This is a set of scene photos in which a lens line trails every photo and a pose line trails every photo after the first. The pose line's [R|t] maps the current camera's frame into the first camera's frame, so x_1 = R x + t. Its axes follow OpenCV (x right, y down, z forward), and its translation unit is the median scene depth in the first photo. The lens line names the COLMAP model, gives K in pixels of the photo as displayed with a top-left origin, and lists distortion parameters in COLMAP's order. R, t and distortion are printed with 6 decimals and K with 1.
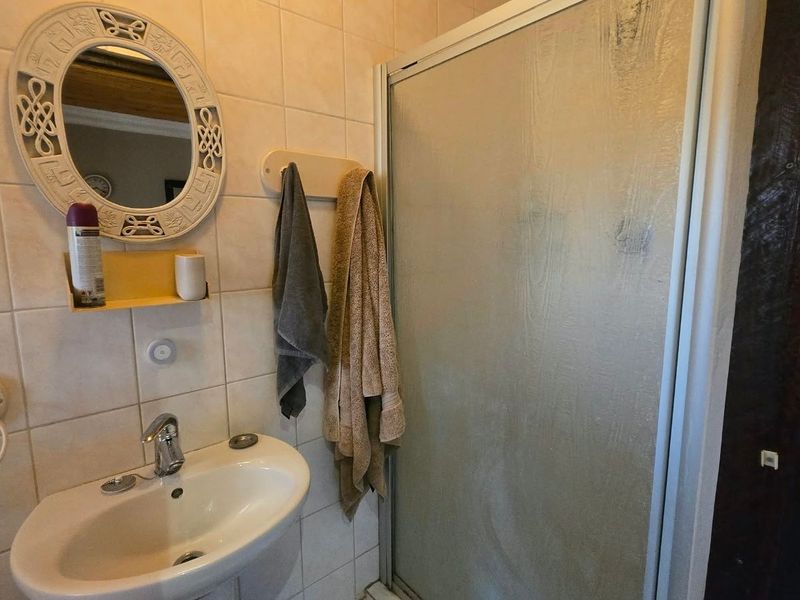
lens RADIAL K [[444.1, 0, 400.0], [0, 444.1, 300.0], [0, 0, 1]] dist [-0.000201, -0.000442]
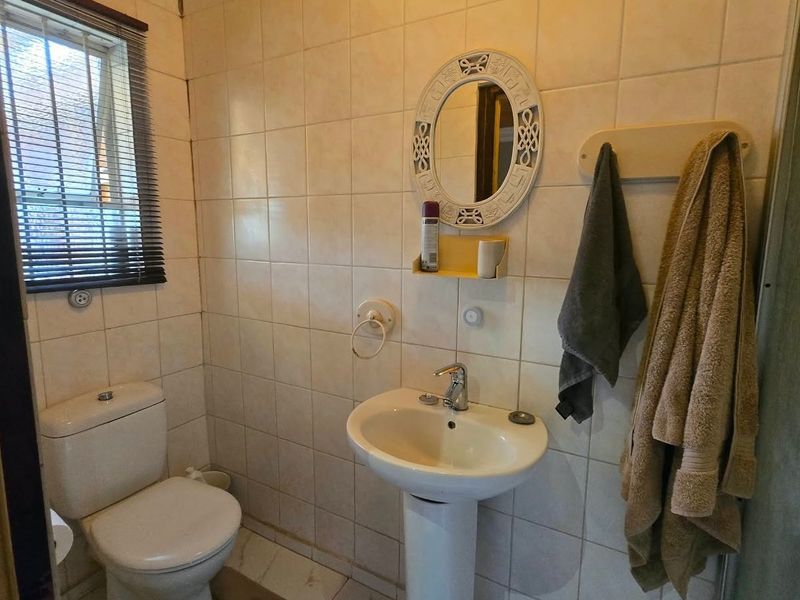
lens RADIAL K [[444.1, 0, 400.0], [0, 444.1, 300.0], [0, 0, 1]] dist [-0.000201, -0.000442]
pose [[0.299007, 0.154227, -0.941705, 0.589884], [-0.155021, 0.981595, 0.111538, -0.038216], [0.941575, 0.112633, 0.317412, 0.401974]]
